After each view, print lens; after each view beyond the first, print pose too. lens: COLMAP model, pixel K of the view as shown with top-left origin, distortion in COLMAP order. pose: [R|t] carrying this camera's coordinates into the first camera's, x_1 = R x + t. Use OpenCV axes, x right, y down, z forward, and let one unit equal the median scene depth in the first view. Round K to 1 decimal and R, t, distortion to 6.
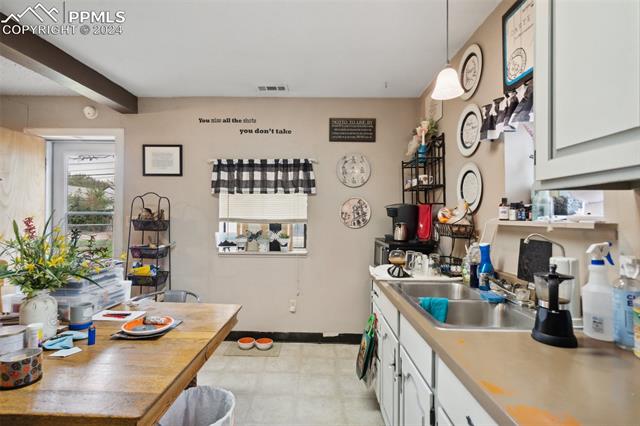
lens RADIAL K [[316.6, 0, 320.0], [0, 316.6, 213.0], [0, 0, 1]] dist [0.000845, 0.000189]
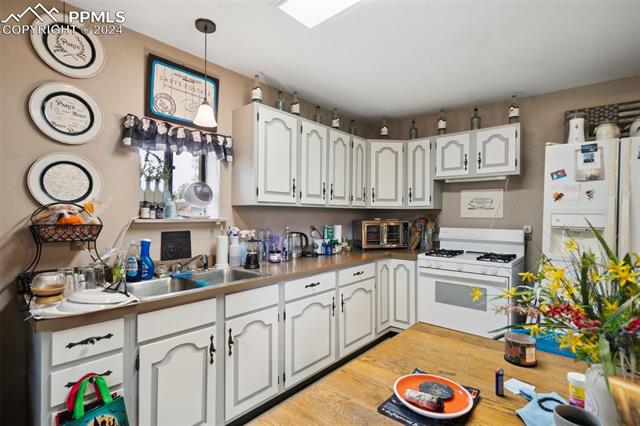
lens RADIAL K [[316.6, 0, 320.0], [0, 316.6, 213.0], [0, 0, 1]] dist [0.000845, 0.000189]
pose [[-0.772147, -0.002669, 0.635438, -0.773060], [-0.008020, 0.999952, -0.005547, 0.001117], [-0.635393, -0.009379, -0.772132, 1.646595]]
